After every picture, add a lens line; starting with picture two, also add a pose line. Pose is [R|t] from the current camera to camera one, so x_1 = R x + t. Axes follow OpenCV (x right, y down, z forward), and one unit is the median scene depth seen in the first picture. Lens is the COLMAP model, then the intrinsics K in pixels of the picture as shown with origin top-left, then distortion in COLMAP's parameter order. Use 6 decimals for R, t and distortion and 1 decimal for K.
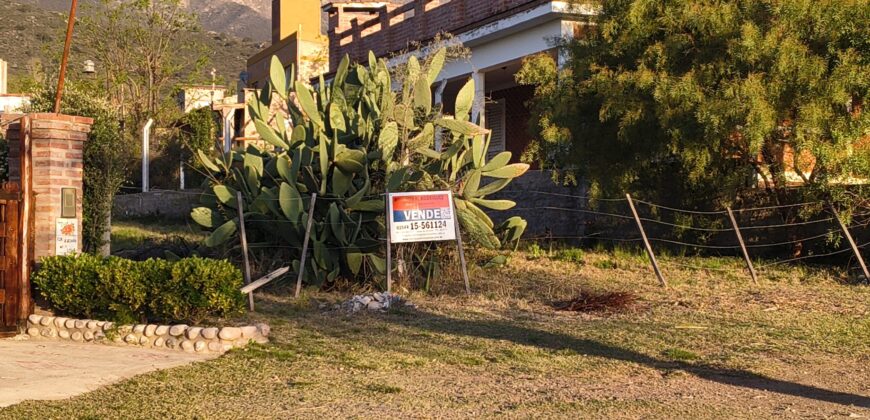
lens RADIAL K [[1402.0, 0, 434.1], [0, 1402.0, 207.8], [0, 0, 1]] dist [0.011904, 0.000000]
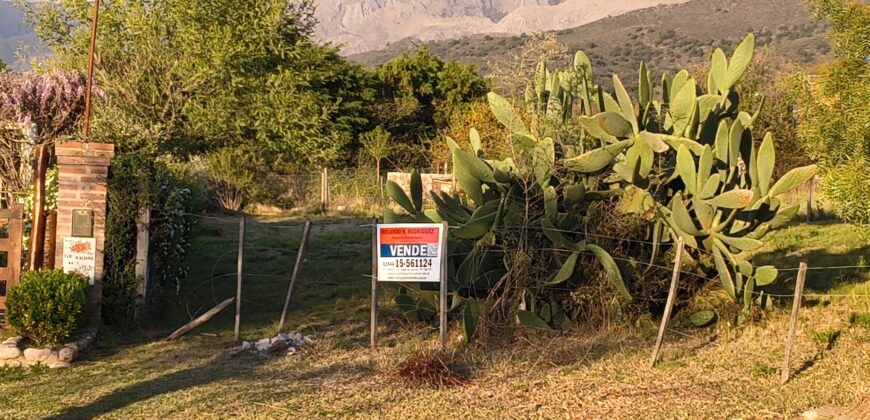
lens RADIAL K [[1627.6, 0, 451.0], [0, 1627.6, 243.2], [0, 0, 1]] dist [0.047610, 0.000000]
pose [[0.549501, 0.043861, -0.834341, 0.838837], [-0.026613, 0.999033, 0.034991, -0.035192], [0.835069, 0.002977, 0.550137, 0.478664]]
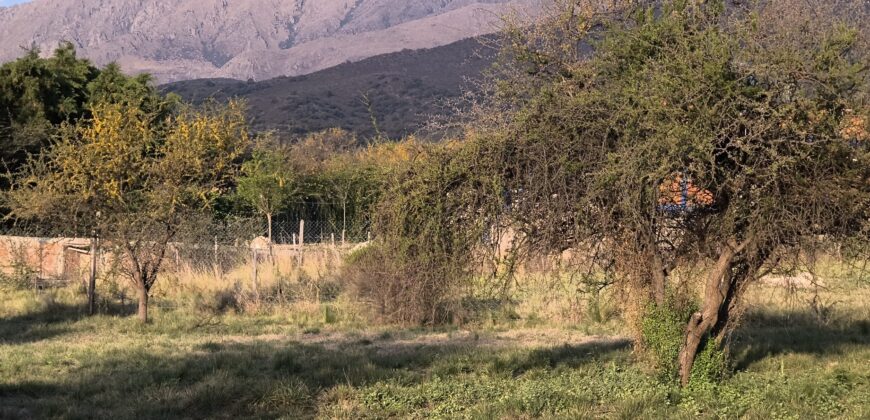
lens RADIAL K [[1843.6, 0, 435.2], [0, 1843.6, 209.9], [0, 0, 1]] dist [0.291686, 0.000000]
pose [[0.663354, -0.003546, -0.748297, -0.163911], [-0.025603, 0.999296, -0.027432, -0.044503], [0.747867, 0.037355, 0.662796, 1.283245]]
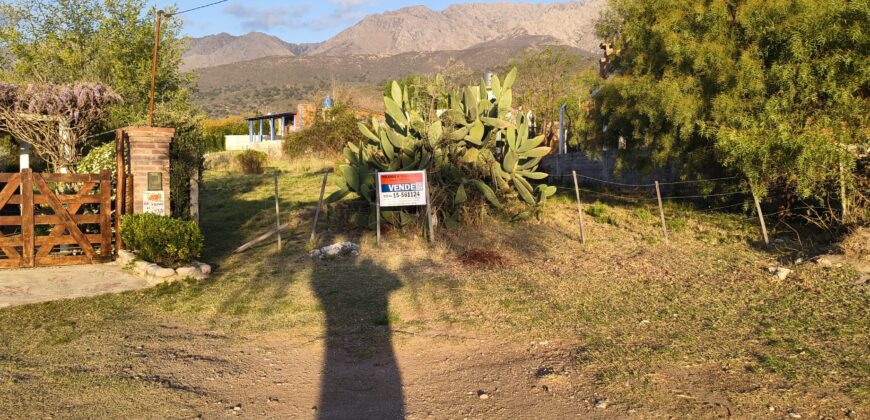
lens RADIAL K [[711.2, 0, 433.0], [0, 711.2, 209.8], [0, 0, 1]] dist [0.046761, 0.005141]
pose [[0.872141, 0.027541, -0.488479, 0.380523], [0.007217, 0.997582, 0.069130, -0.022629], [0.489202, -0.063817, 0.869833, 0.378525]]
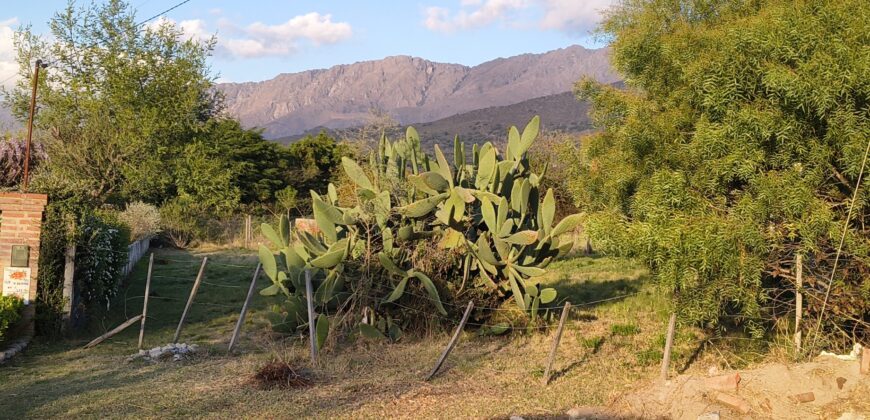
lens RADIAL K [[1117.5, 0, 442.6], [0, 1117.5, 196.9], [0, 0, 1]] dist [0.072552, 0.000000]
pose [[0.617093, -0.006059, -0.786867, 0.771876], [-0.029578, 0.999085, -0.030890, -0.035274], [0.786334, 0.042336, 0.616349, 0.562236]]
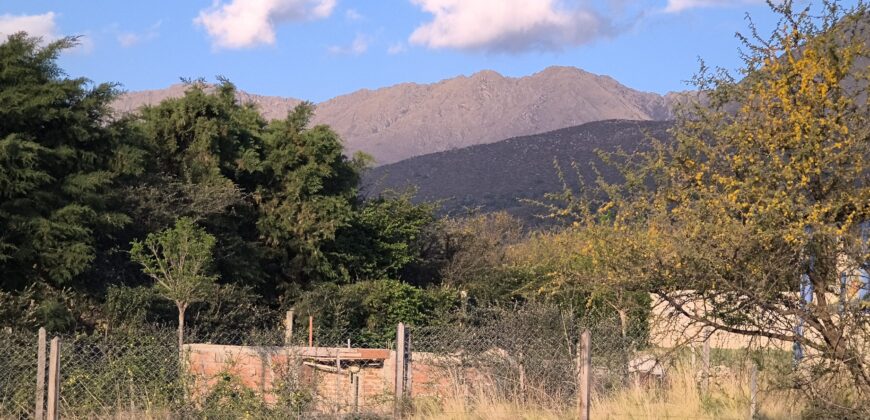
lens RADIAL K [[1843.6, 0, 435.6], [0, 1843.6, 209.2], [0, 0, 1]] dist [0.291686, 0.000000]
pose [[0.687461, -0.049035, -0.724564, -1.387963], [-0.027339, 0.995263, -0.093294, -0.032832], [0.725707, 0.083945, 0.682864, 1.619400]]
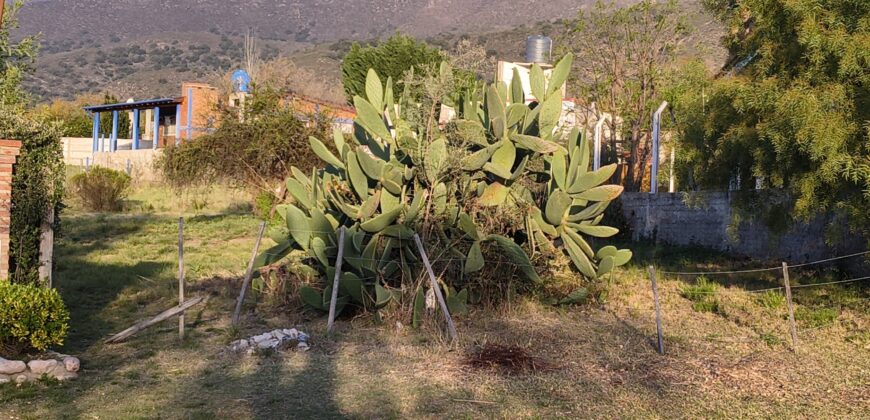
lens RADIAL K [[1362.0, 0, 439.7], [0, 1362.0, 206.8], [0, 0, 1]] dist [0.025386, 0.000000]
pose [[0.875025, 0.023172, -0.483522, 0.452170], [-0.021030, 0.999730, 0.009853, -0.029144], [0.483620, 0.001547, 0.875277, 0.250818]]
